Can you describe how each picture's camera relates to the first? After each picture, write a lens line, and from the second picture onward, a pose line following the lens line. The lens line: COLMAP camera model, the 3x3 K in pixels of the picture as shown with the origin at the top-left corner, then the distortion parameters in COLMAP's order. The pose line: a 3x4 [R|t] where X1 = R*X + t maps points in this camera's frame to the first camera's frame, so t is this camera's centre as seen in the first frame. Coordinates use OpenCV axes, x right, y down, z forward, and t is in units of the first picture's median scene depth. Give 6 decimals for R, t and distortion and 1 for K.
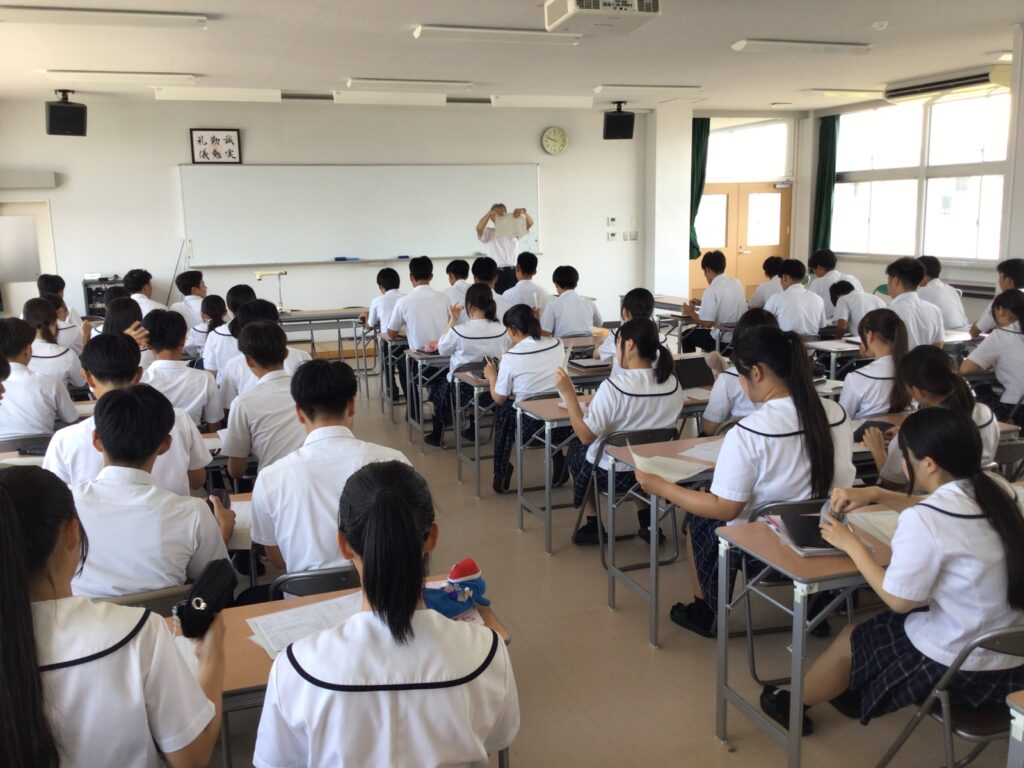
lens RADIAL K [[918.9, 0, 512.0], [0, 918.9, 384.0], [0, 0, 1]] dist [0.118529, -0.219407]
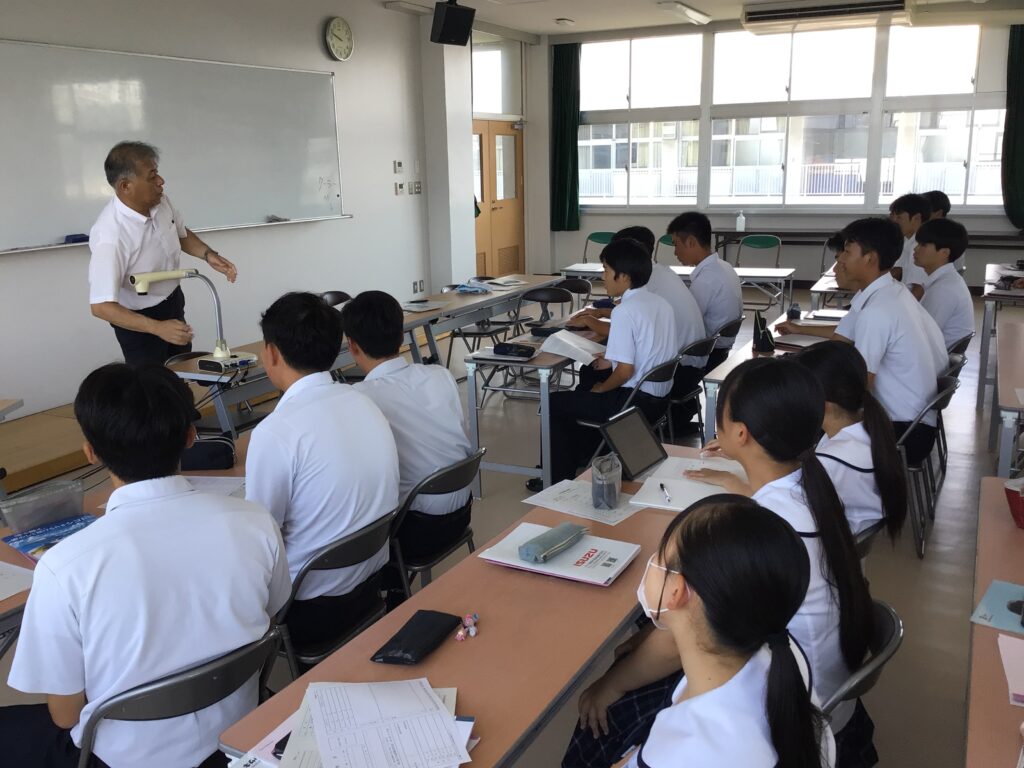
lens RADIAL K [[918.9, 0, 512.0], [0, 918.9, 384.0], [0, 0, 1]] dist [0.118529, -0.219407]
pose [[0.717135, -0.160861, 0.678116, -0.329183], [0.132781, 0.986712, 0.093644, -0.067130], [-0.684168, 0.022886, 0.728965, 0.427092]]
